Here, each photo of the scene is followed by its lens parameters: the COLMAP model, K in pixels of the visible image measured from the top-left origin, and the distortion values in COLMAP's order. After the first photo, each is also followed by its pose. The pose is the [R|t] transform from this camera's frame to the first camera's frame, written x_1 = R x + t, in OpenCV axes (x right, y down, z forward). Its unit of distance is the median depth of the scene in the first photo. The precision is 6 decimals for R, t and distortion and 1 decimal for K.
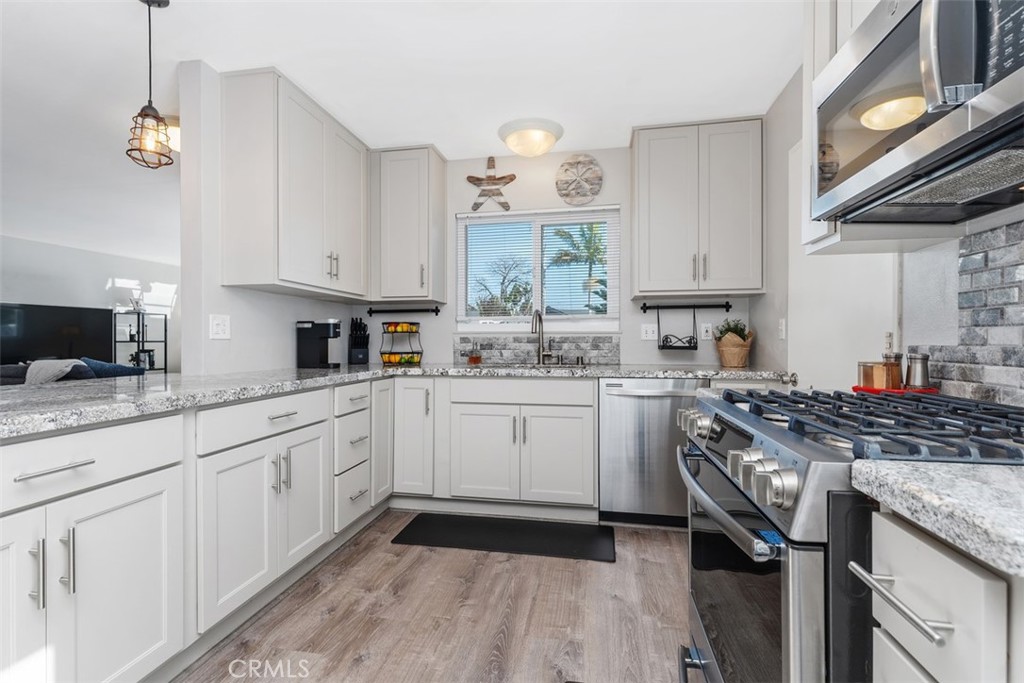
lens RADIAL K [[502.6, 0, 511.3], [0, 502.6, 339.4], [0, 0, 1]] dist [0.008562, 0.000258]
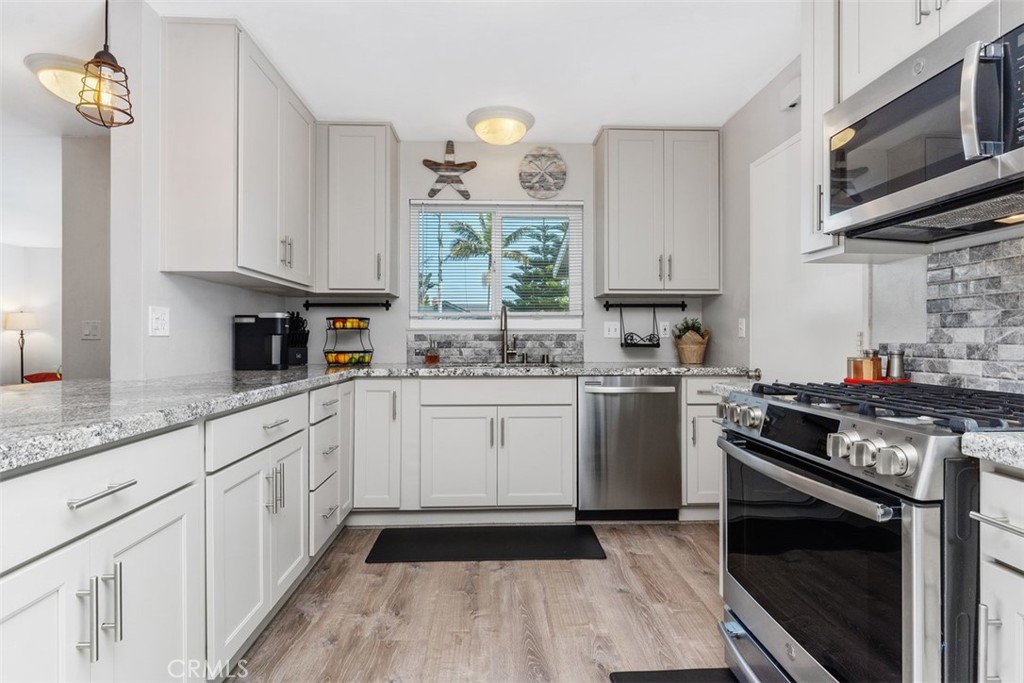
lens RADIAL K [[552.2, 0, 511.2], [0, 552.2, 334.1], [0, 0, 1]] dist [-0.001841, -0.000916]
pose [[0.968866, 0.003471, 0.247561, -0.243003], [-0.002362, 0.999986, -0.004777, -0.000575], [-0.247574, 0.004044, 0.968861, -0.022339]]
